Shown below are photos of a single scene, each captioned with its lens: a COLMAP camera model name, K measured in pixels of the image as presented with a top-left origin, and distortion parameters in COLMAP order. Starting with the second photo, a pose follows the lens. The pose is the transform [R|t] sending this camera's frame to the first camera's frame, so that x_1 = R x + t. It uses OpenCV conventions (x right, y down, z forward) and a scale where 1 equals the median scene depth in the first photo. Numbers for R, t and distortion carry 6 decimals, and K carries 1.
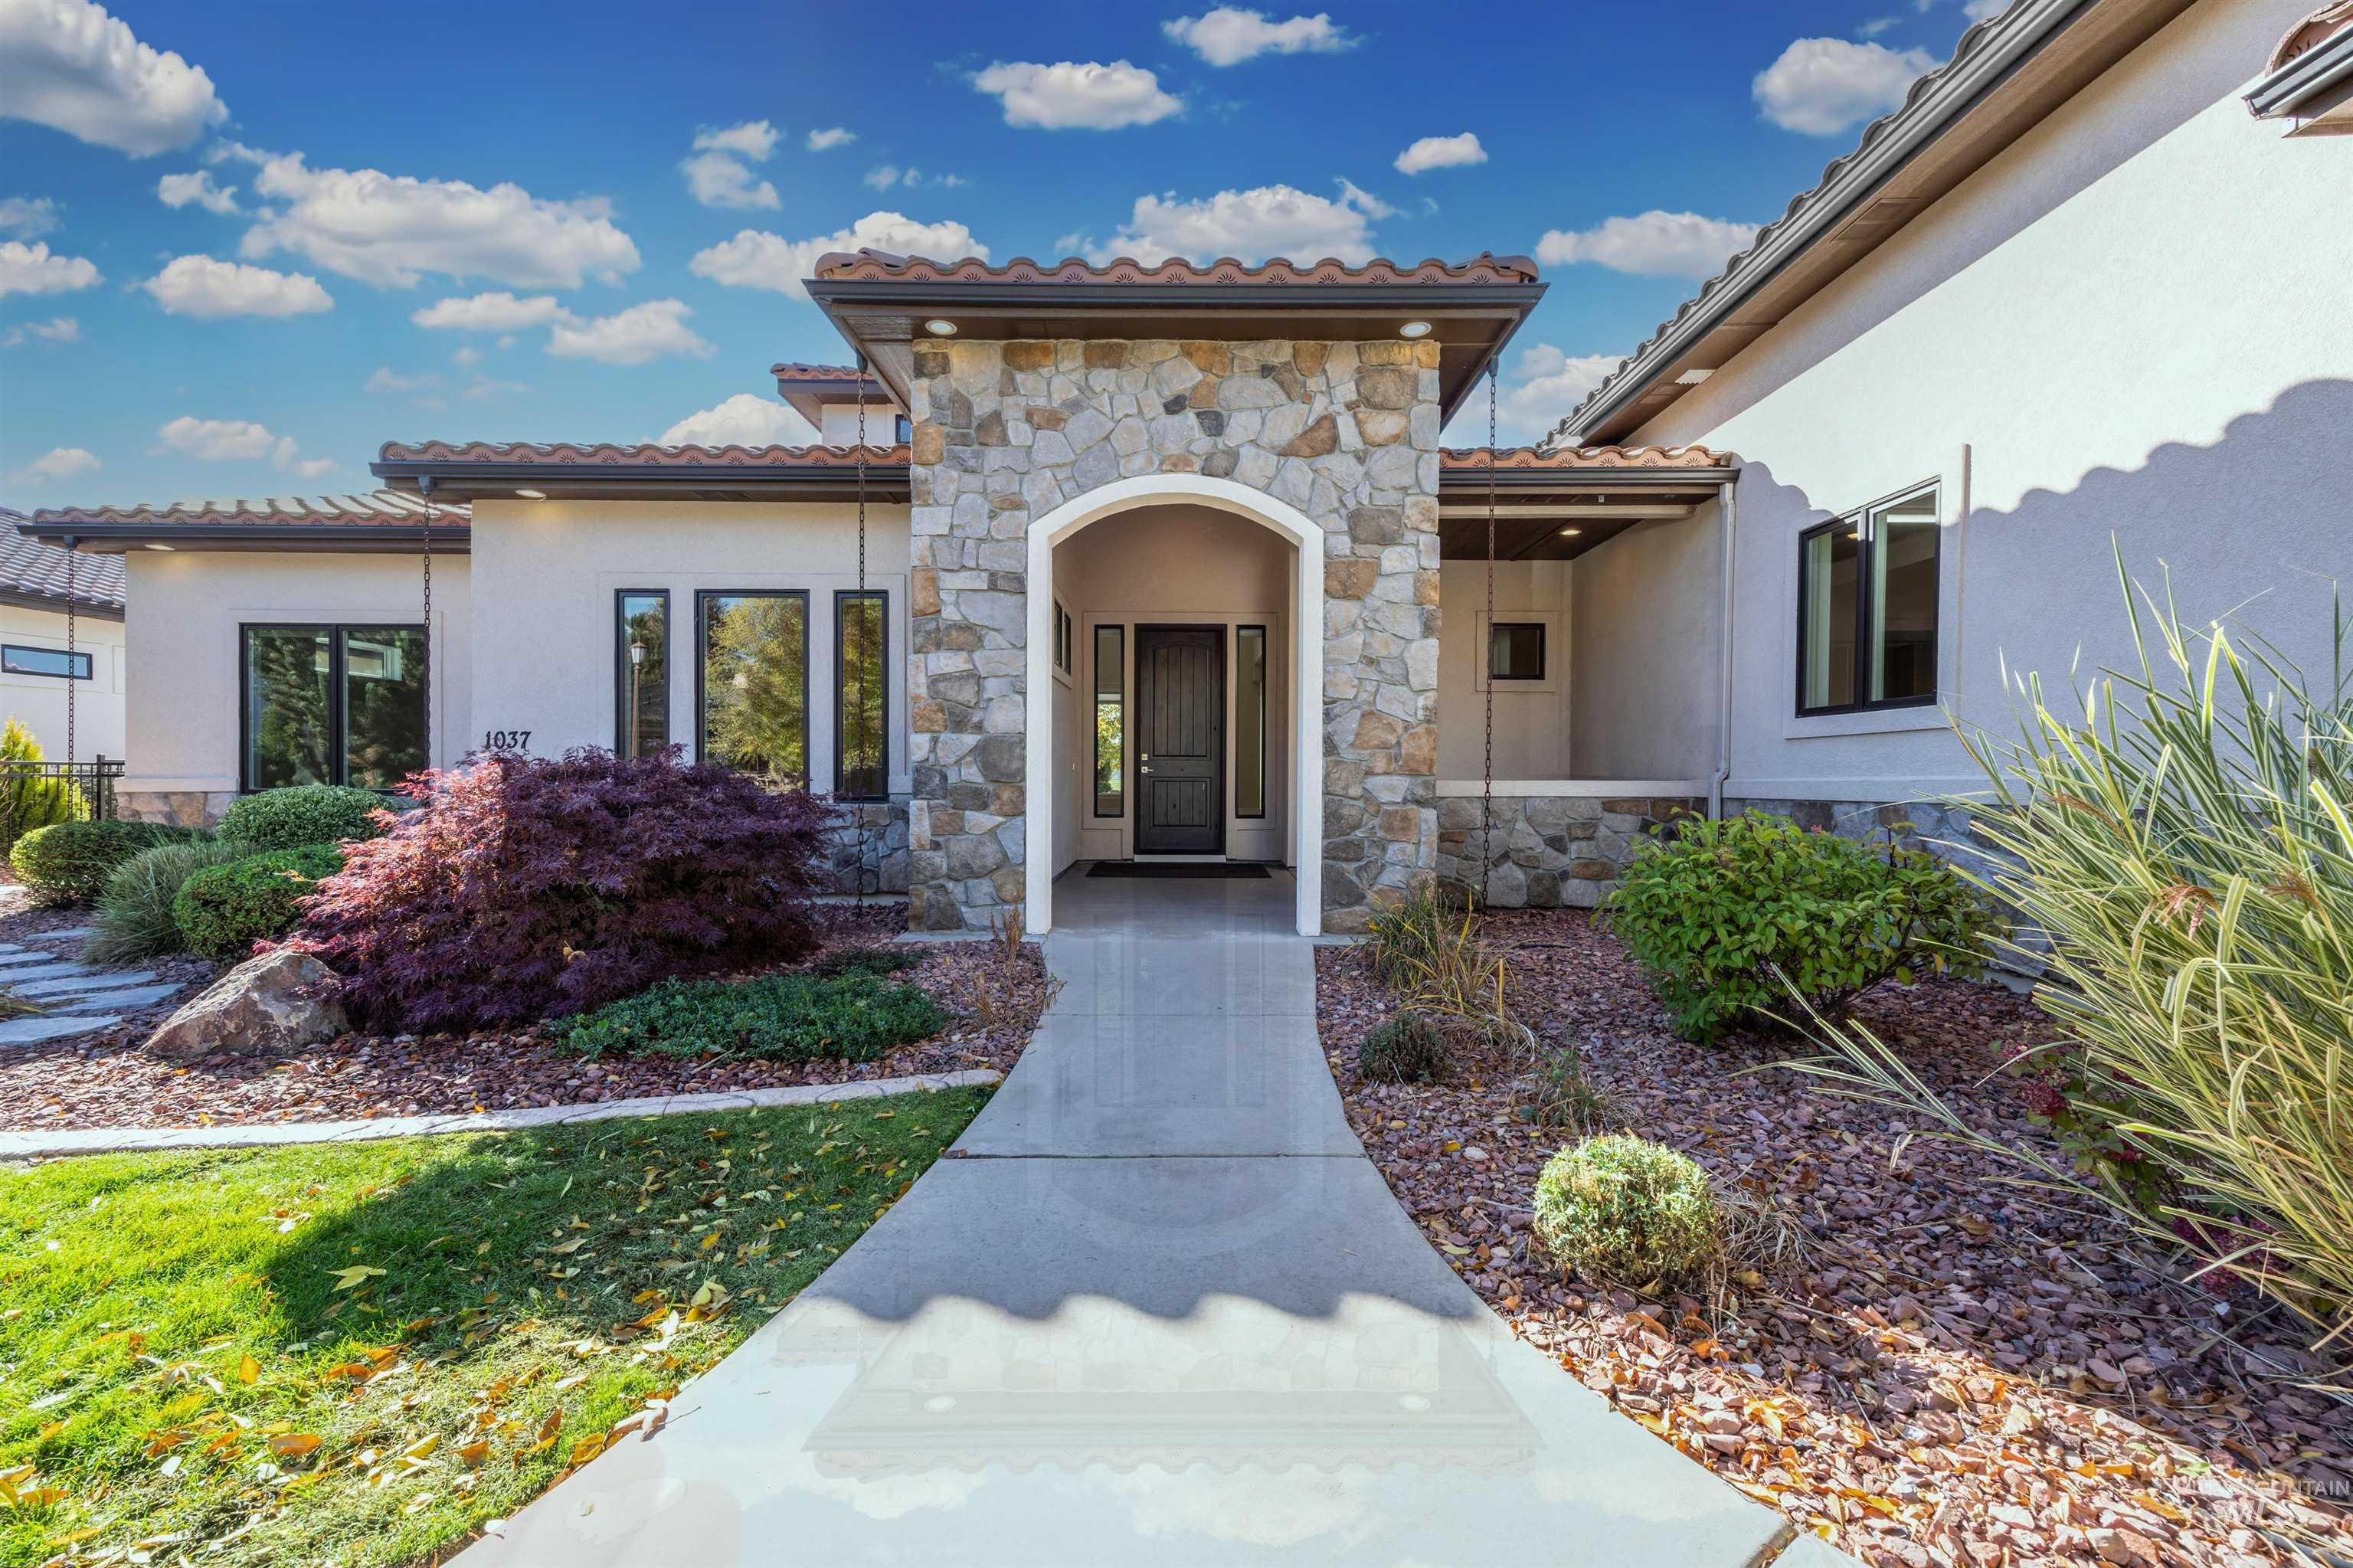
lens RADIAL K [[876.3, 0, 1176.5], [0, 876.3, 784.0], [0, 0, 1]] dist [0.001600, 0.000120]
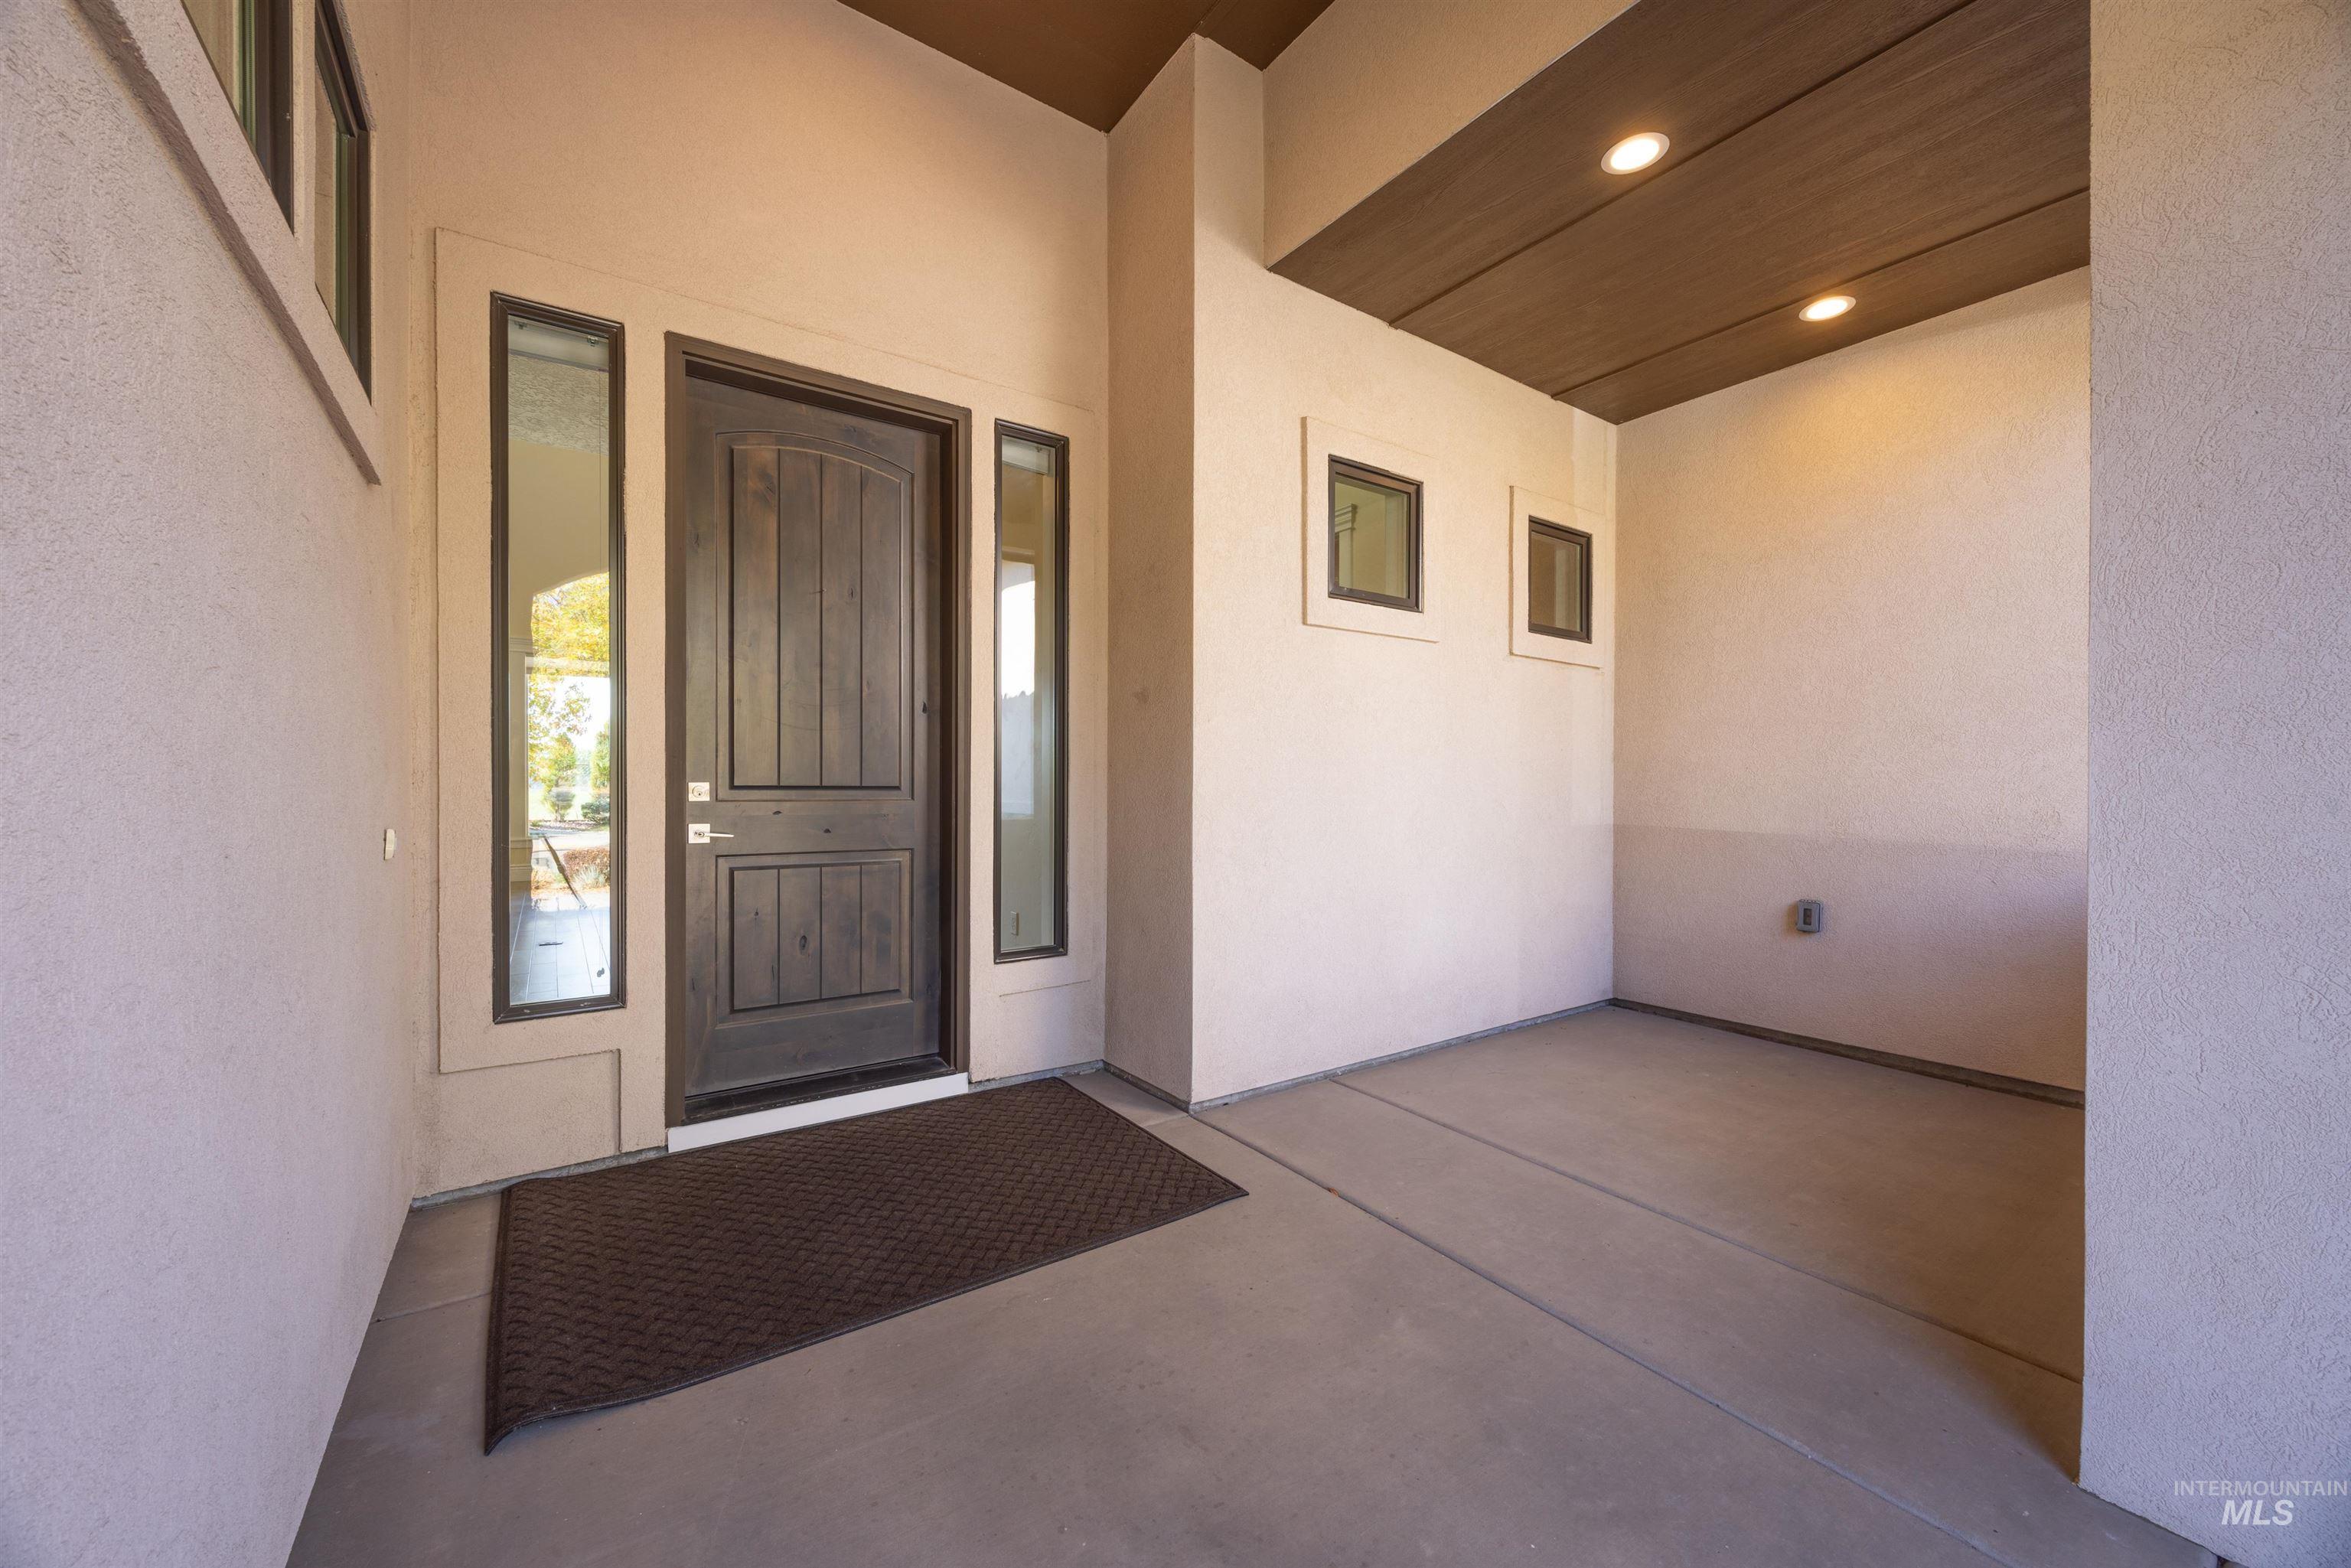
lens RADIAL K [[875.5, 0, 1175.5], [0, 875.5, 784.0], [0, 0, 1]] dist [0.001600, 0.000120]
pose [[0.810340, -0.008492, 0.585898, -0.082501], [0.009281, 0.999956, 0.001656, -0.033180], [-0.585886, 0.004096, 0.810383, 0.665965]]
